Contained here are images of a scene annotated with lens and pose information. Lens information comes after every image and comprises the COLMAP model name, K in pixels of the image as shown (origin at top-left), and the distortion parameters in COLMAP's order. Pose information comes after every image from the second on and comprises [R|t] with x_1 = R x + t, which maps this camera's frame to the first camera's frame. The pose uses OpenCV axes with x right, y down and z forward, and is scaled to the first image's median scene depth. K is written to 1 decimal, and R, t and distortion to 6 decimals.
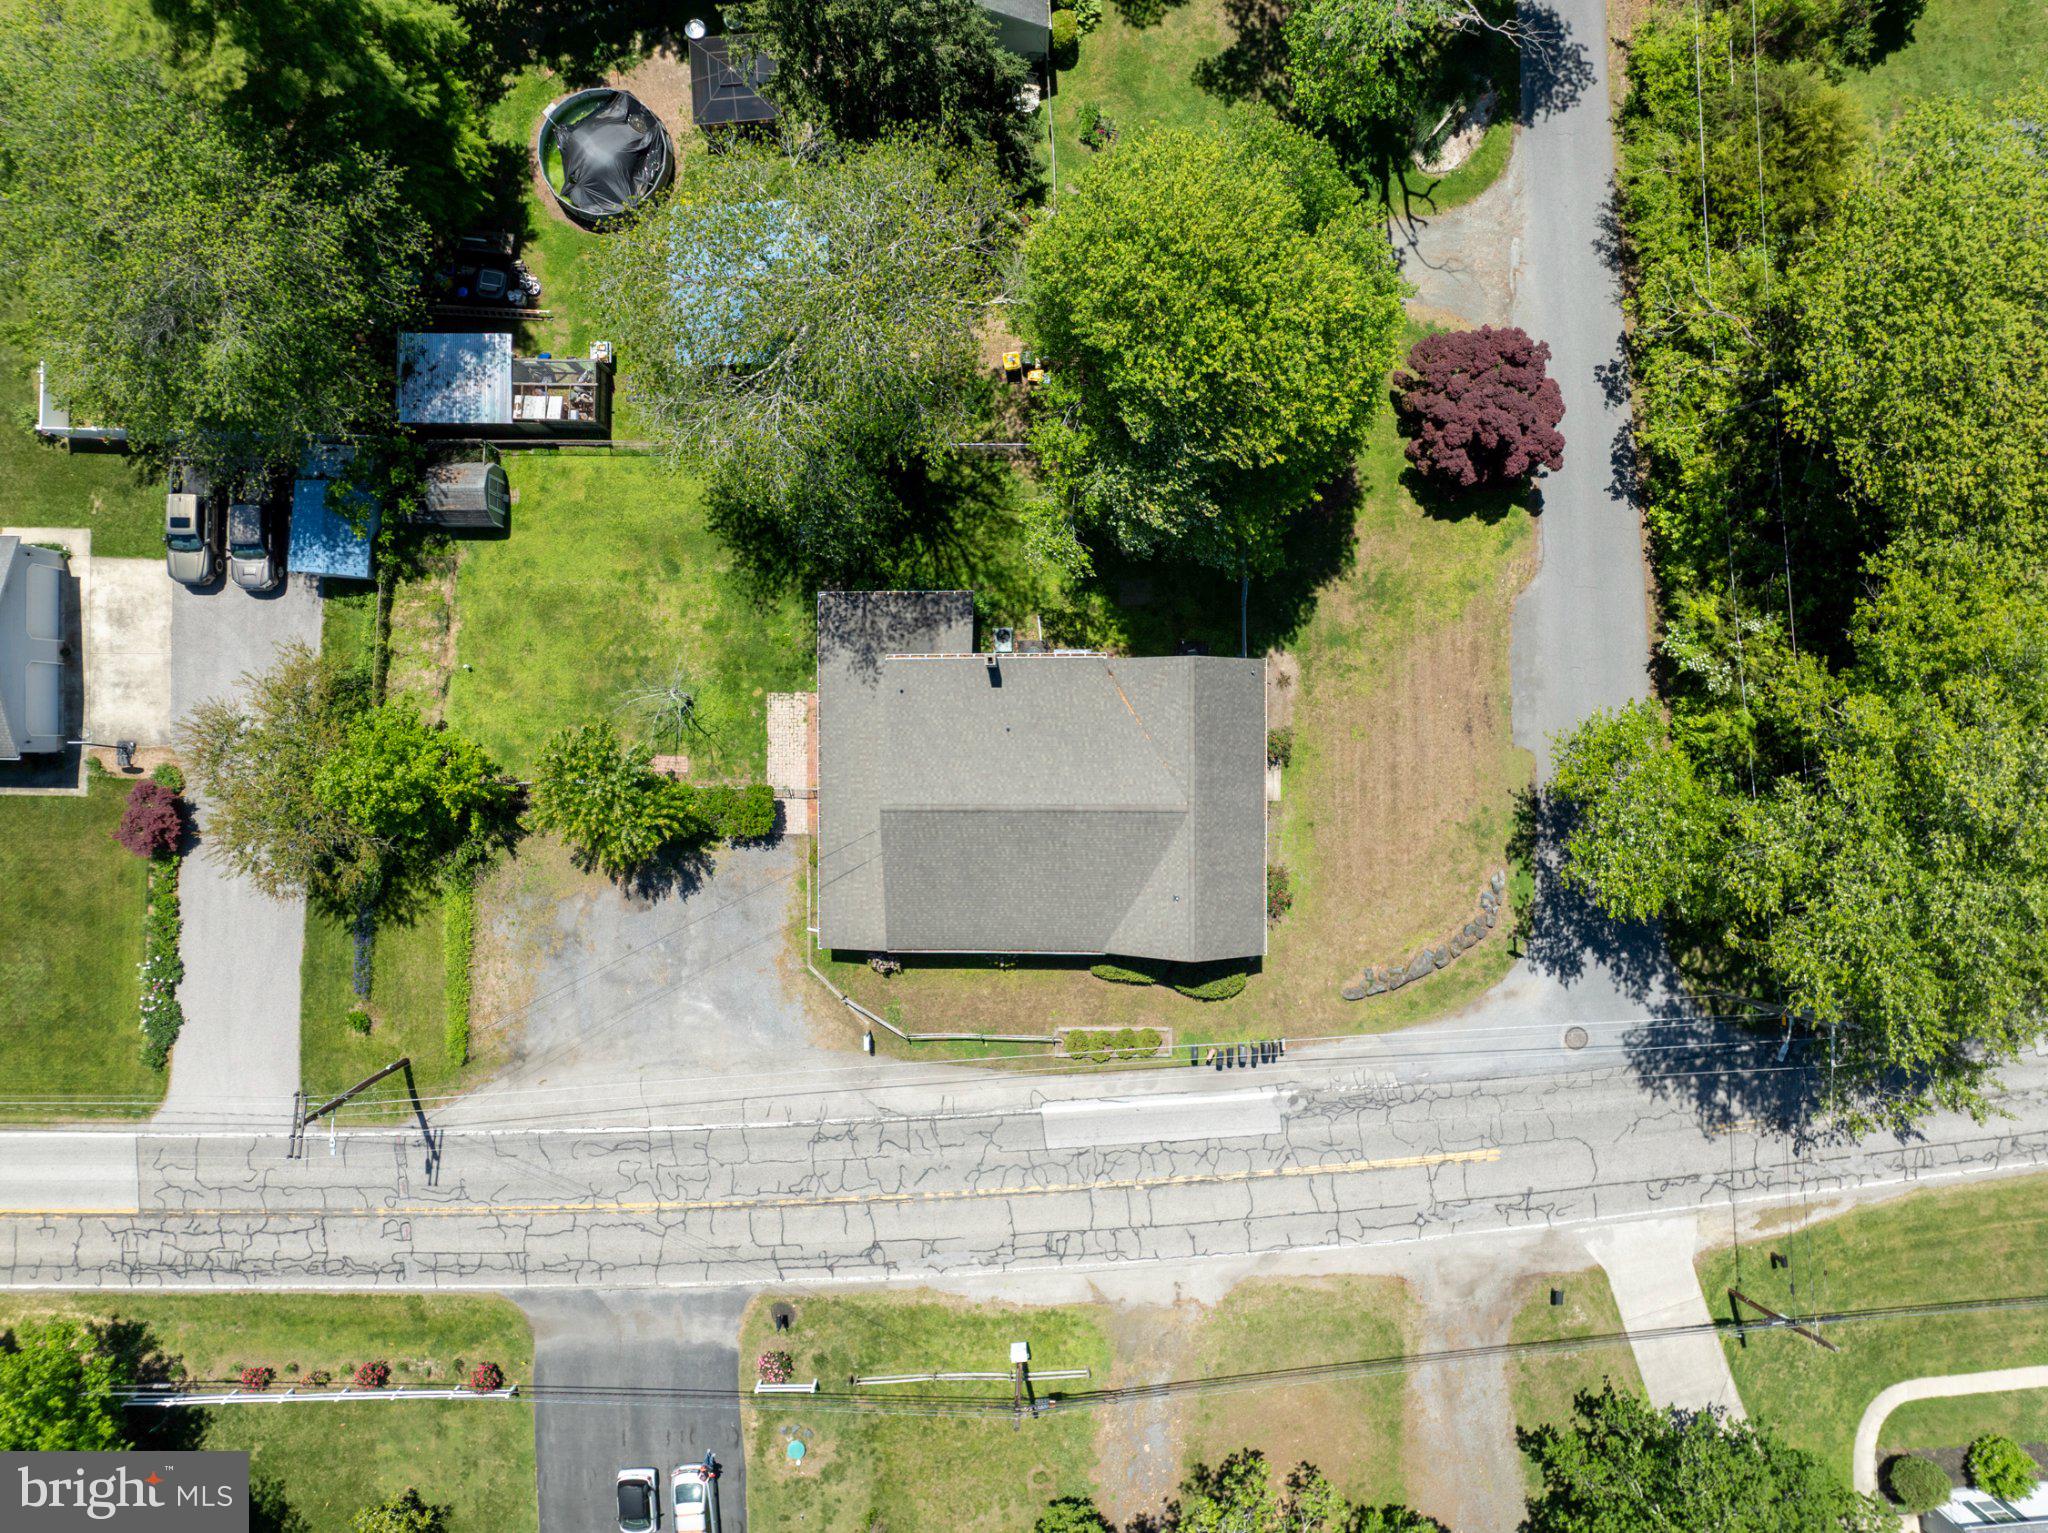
lens RADIAL K [[1431.7, 0, 1035.2], [0, 1431.7, 764.9], [0, 0, 1]] dist [-0.050867, 0.016754]
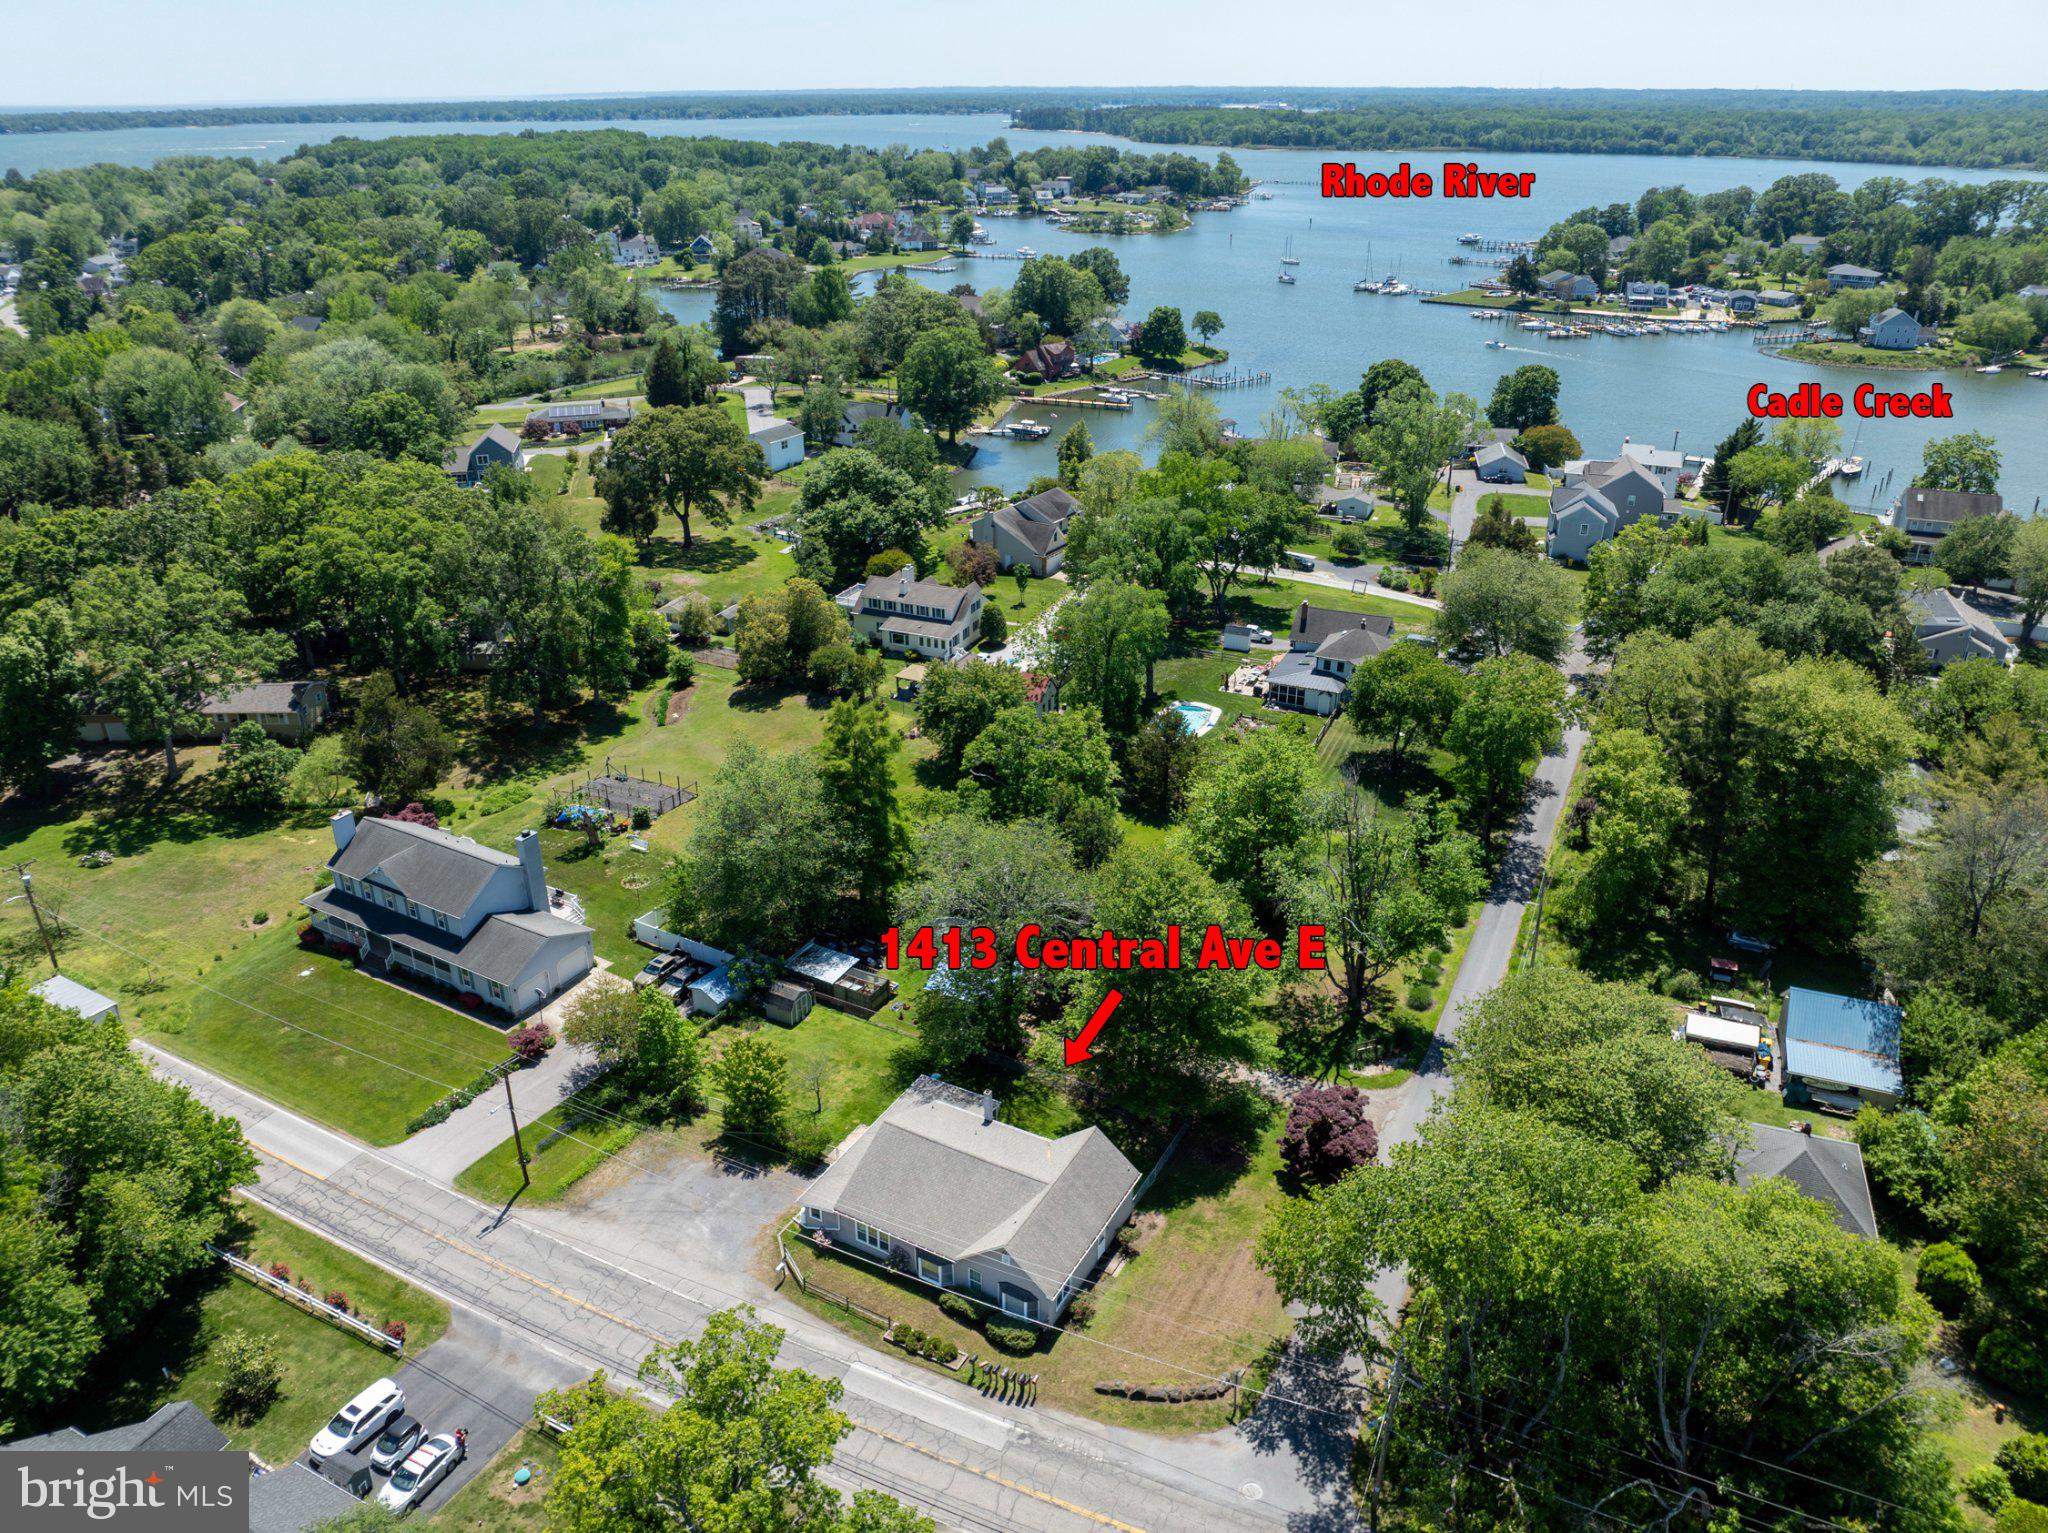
lens RADIAL K [[1431.7, 0, 1029.9], [0, 1431.7, 764.8], [0, 0, 1]] dist [-0.050867, 0.016754]
pose [[0.877228, 0.208781, -0.432298, 0.602446], [-0.480010, 0.366678, -0.796955, 1.009381], [-0.007875, 0.906619, 0.421877, -0.063279]]
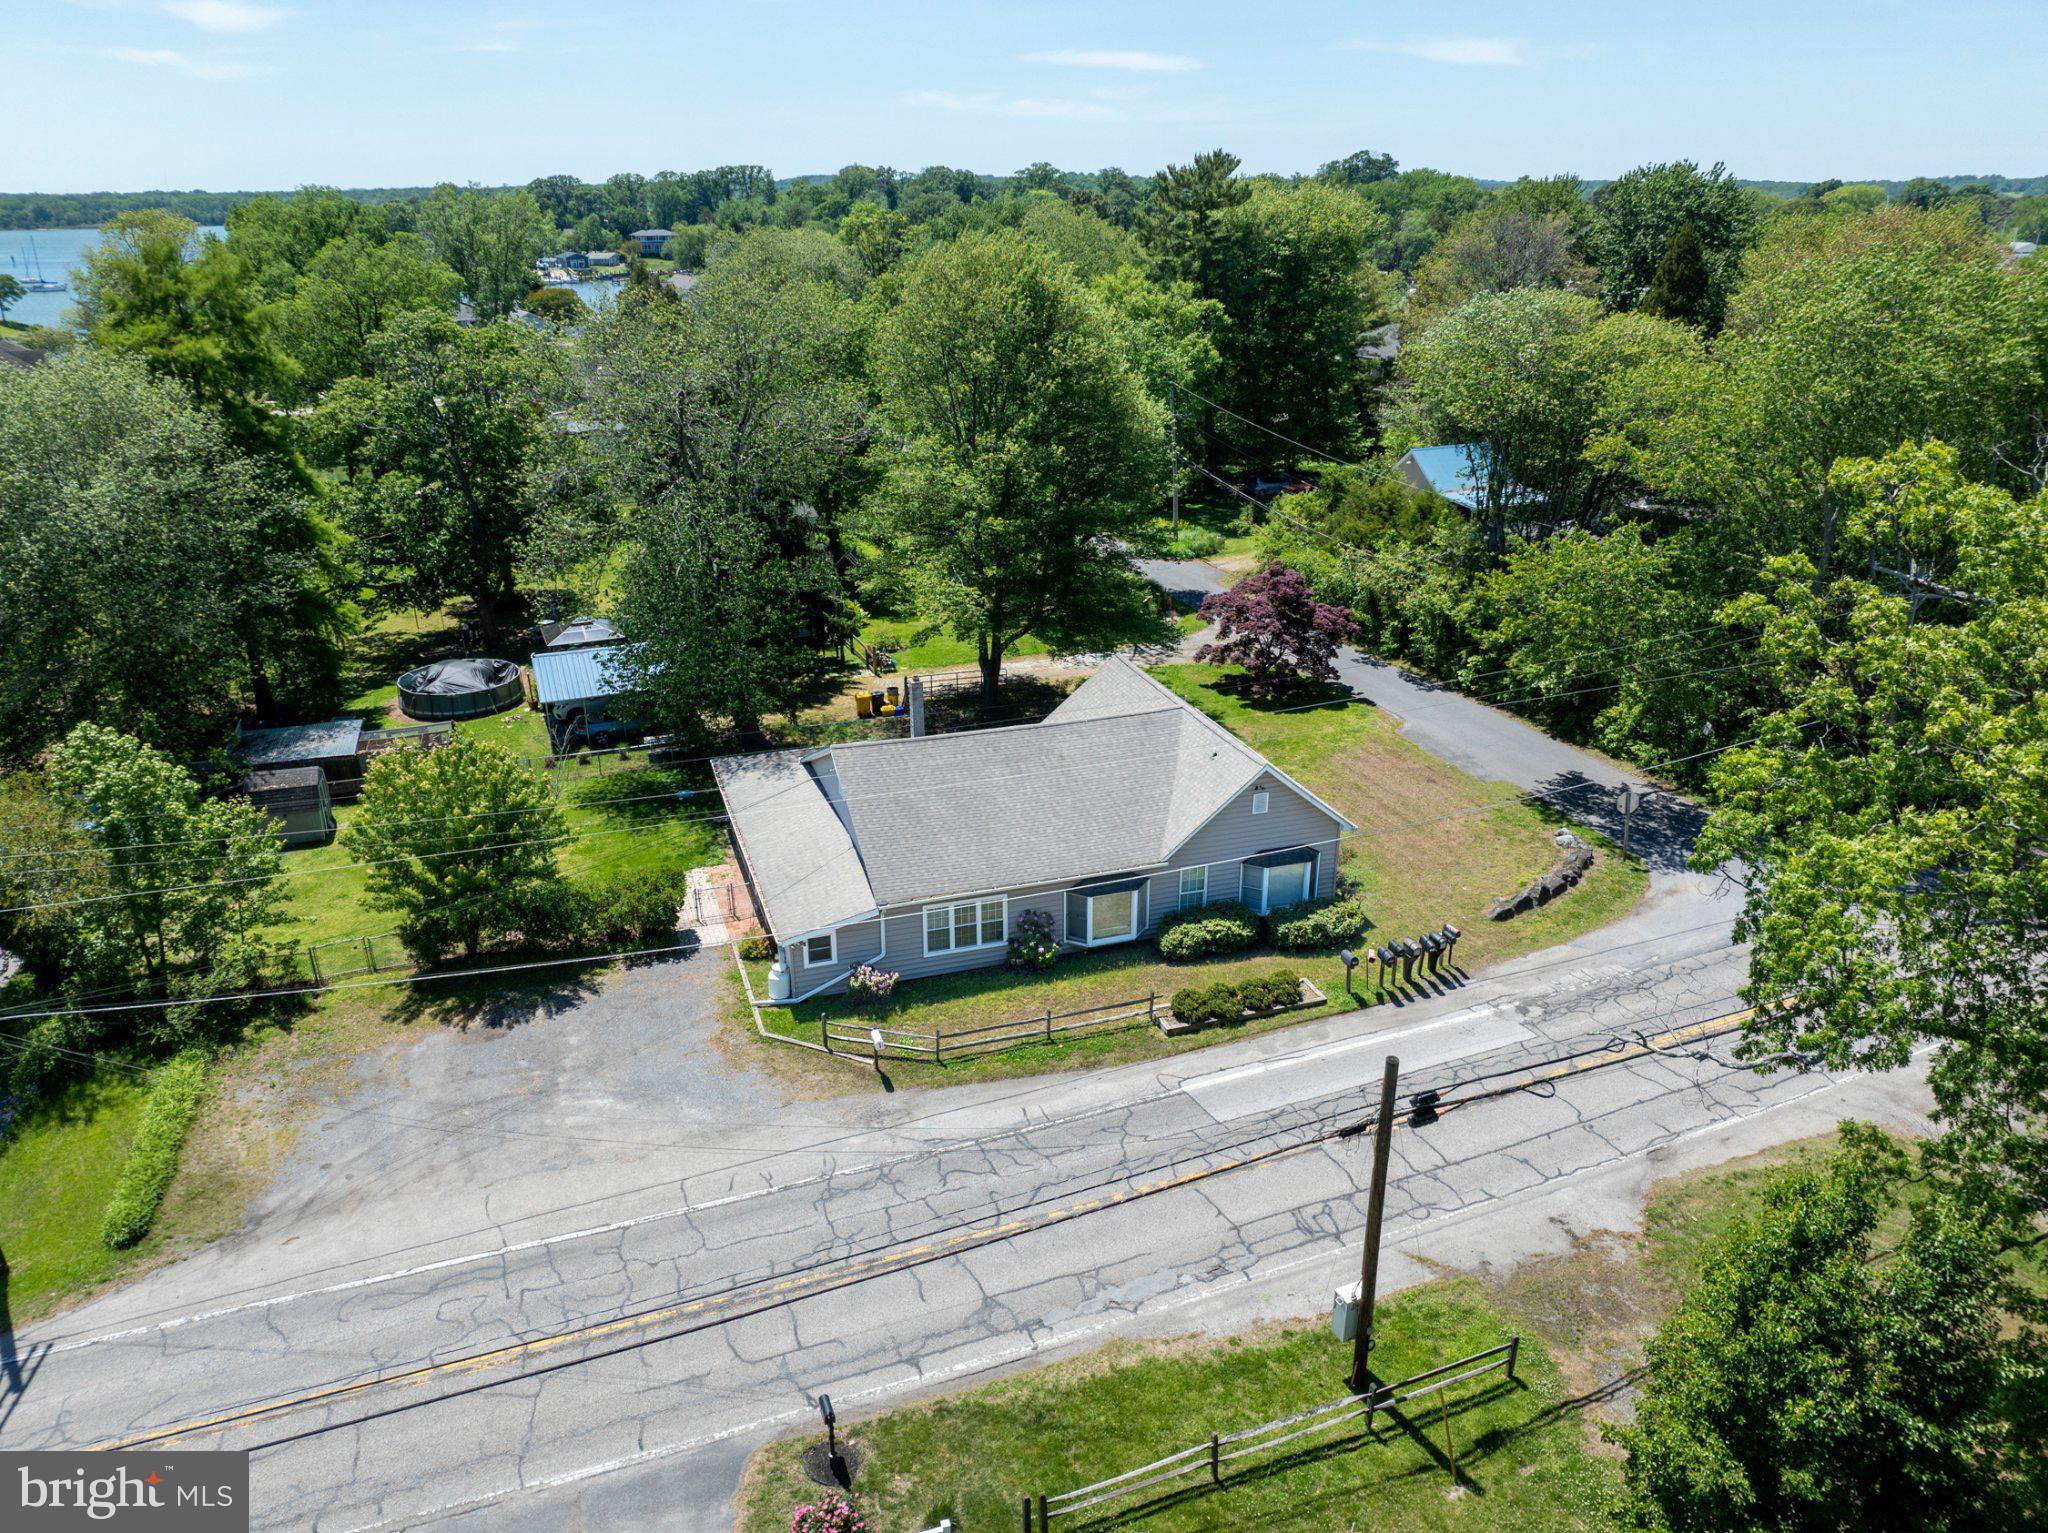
lens RADIAL K [[1431.7, 0, 1017.0], [0, 1431.7, 779.2], [0, 0, 1]] dist [-0.050867, 0.016754]
pose [[0.948139, -0.121280, 0.293808, -0.224829], [0.317835, 0.351214, -0.880699, 0.707471], [0.003621, 0.928407, 0.371547, 0.651397]]
